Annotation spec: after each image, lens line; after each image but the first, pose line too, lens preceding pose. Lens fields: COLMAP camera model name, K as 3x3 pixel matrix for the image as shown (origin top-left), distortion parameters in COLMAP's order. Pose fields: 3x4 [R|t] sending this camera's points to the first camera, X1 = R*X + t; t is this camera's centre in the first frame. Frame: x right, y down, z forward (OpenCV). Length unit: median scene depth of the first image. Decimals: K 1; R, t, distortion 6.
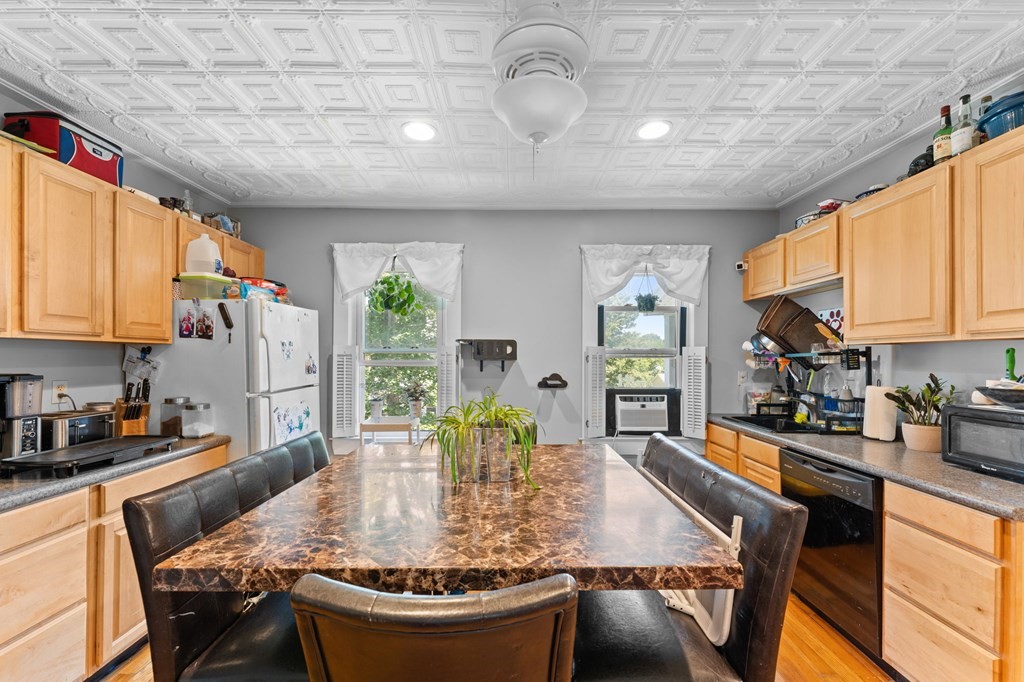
lens RADIAL K [[413.6, 0, 512.6], [0, 413.6, 357.6], [0, 0, 1]] dist [-0.000503, -0.000038]
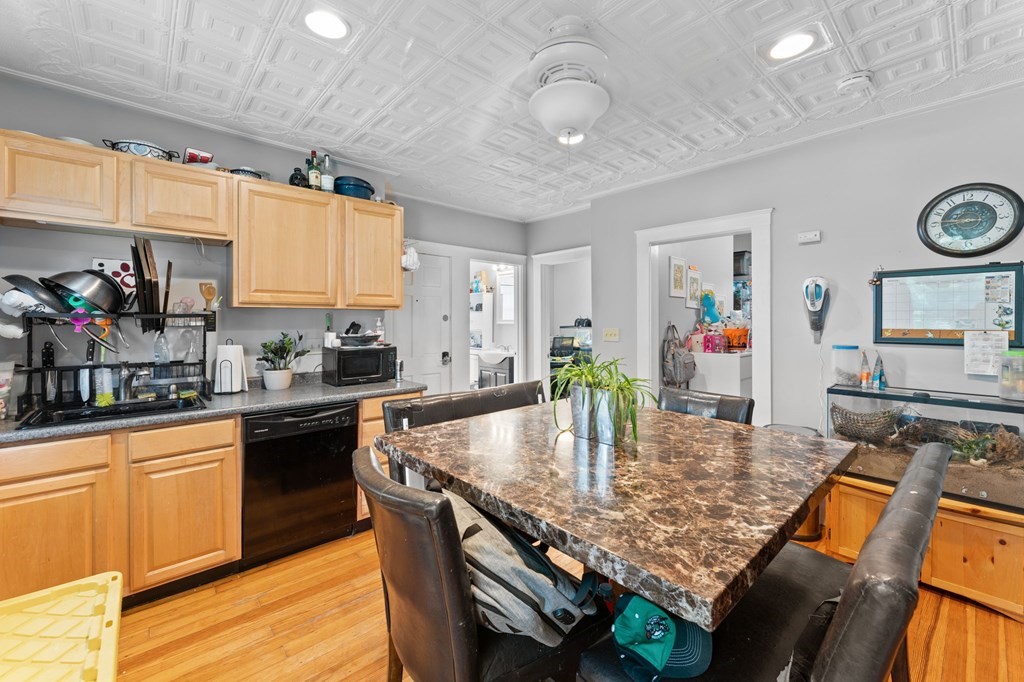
lens RADIAL K [[419.4, 0, 512.1], [0, 419.4, 319.9], [0, 0, 1]] dist [-0.000247, -0.000029]
pose [[-0.672368, -0.001265, 0.740216, -0.387857], [-0.002862, 0.999996, -0.000891, 0.000390], [-0.740211, -0.002718, -0.672369, 1.029517]]
